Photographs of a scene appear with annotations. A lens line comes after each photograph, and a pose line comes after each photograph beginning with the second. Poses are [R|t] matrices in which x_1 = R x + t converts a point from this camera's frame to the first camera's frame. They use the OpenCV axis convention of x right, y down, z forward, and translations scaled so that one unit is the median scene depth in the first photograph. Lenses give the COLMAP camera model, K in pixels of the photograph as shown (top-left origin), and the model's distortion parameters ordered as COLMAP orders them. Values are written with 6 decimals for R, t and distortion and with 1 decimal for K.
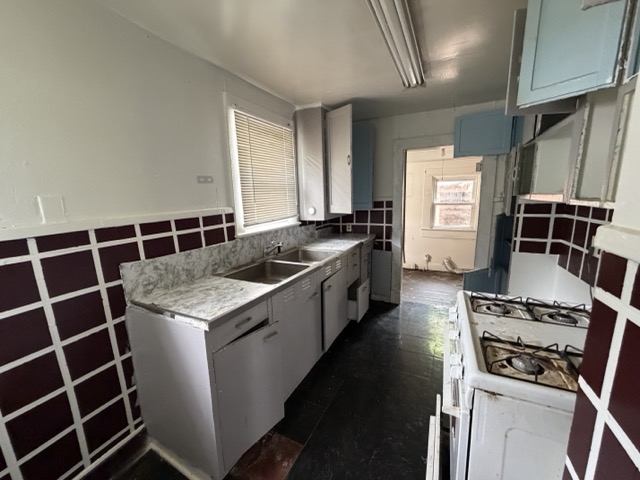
lens RADIAL K [[254.9, 0, 324.7], [0, 254.9, 242.8], [0, 0, 1]] dist [-0.001296, 0.000010]
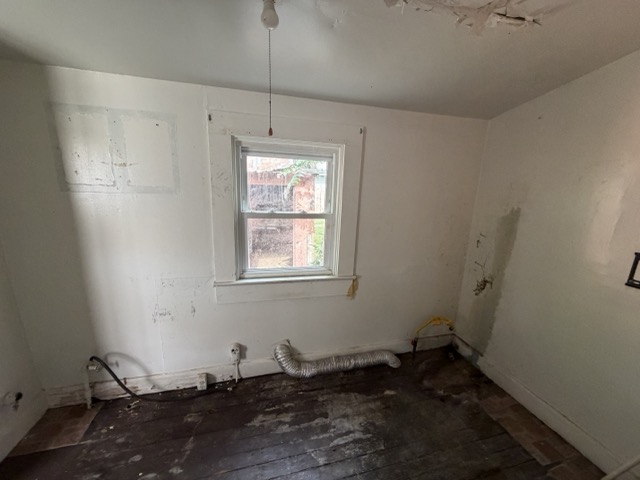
lens RADIAL K [[254.9, 0, 323.4], [0, 254.9, 241.5], [0, 0, 1]] dist [-0.001296, 0.000010]
pose [[0.751989, -0.076426, 0.654731, 0.271304], [0.070267, 0.996891, 0.035662, -0.120792], [-0.655420, 0.019188, 0.755021, 0.642944]]
